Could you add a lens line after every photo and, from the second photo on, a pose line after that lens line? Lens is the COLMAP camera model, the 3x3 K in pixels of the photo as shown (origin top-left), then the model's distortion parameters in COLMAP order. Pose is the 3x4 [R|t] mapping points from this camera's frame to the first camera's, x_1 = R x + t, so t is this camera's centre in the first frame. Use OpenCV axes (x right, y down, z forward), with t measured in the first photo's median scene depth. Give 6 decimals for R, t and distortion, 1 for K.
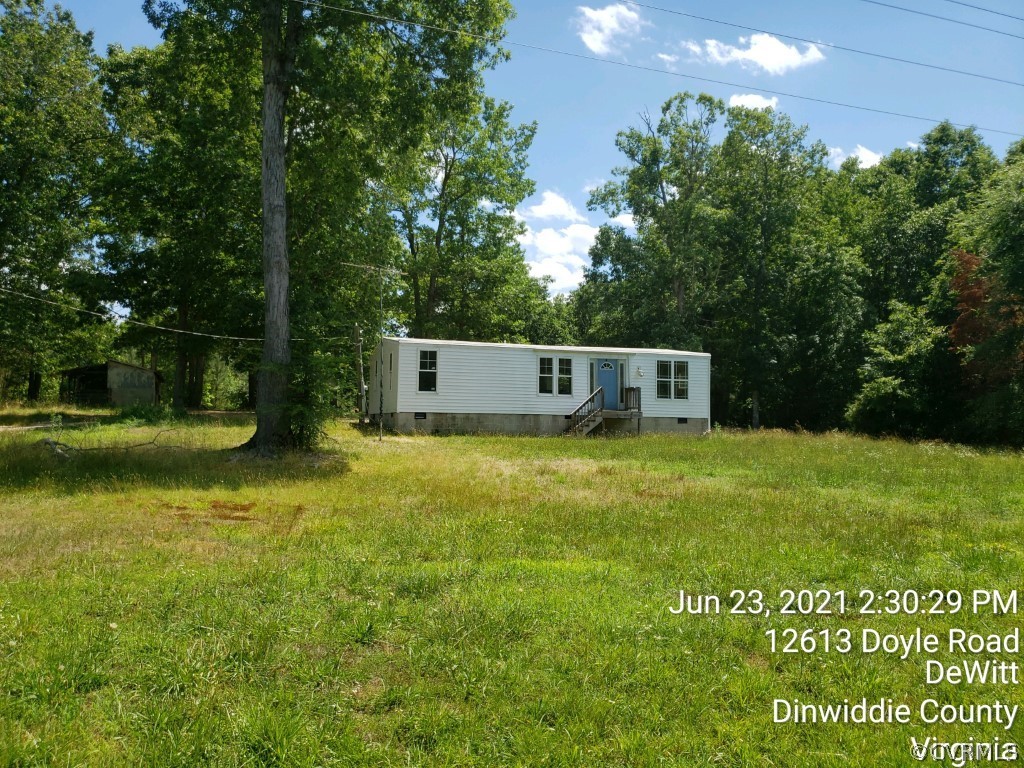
lens RADIAL K [[761.2, 0, 493.8], [0, 761.2, 379.4], [0, 0, 1]] dist [0.088454, -0.000337]
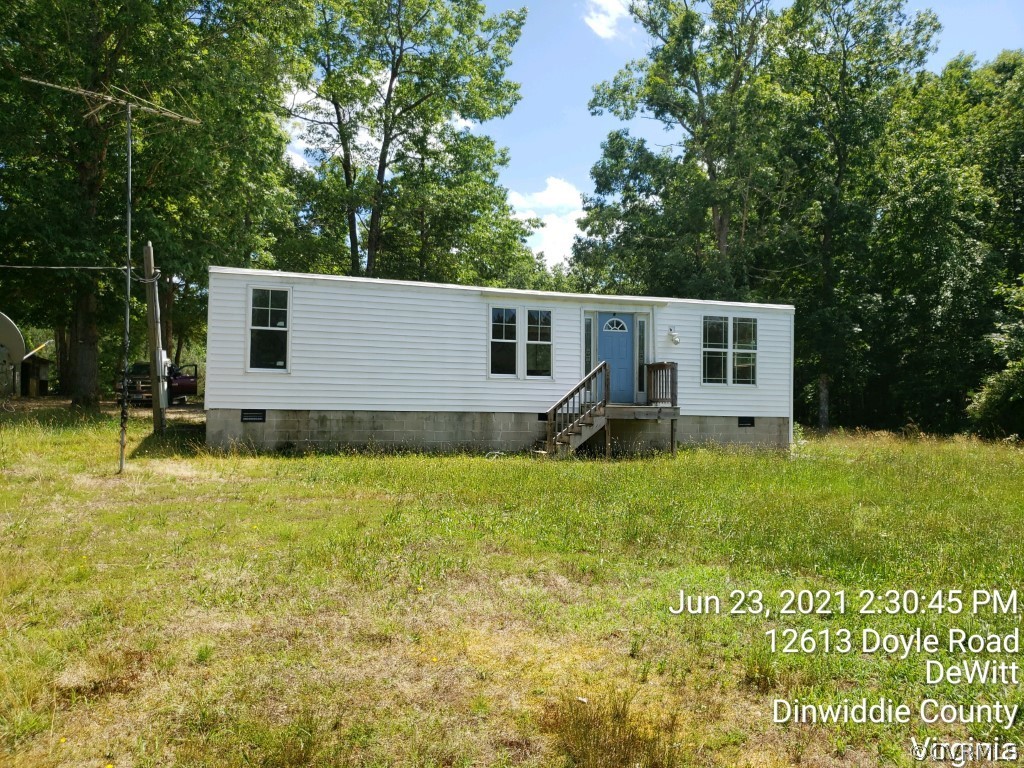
lens RADIAL K [[791.1, 0, 512.1], [0, 791.1, 366.0], [0, 0, 1]] dist [0.107830, -0.151954]
pose [[0.999903, 0.001459, 0.013884, 0.062291], [-0.001480, 0.999998, 0.001495, 0.011228], [-0.013881, -0.001515, 0.999903, 0.403826]]
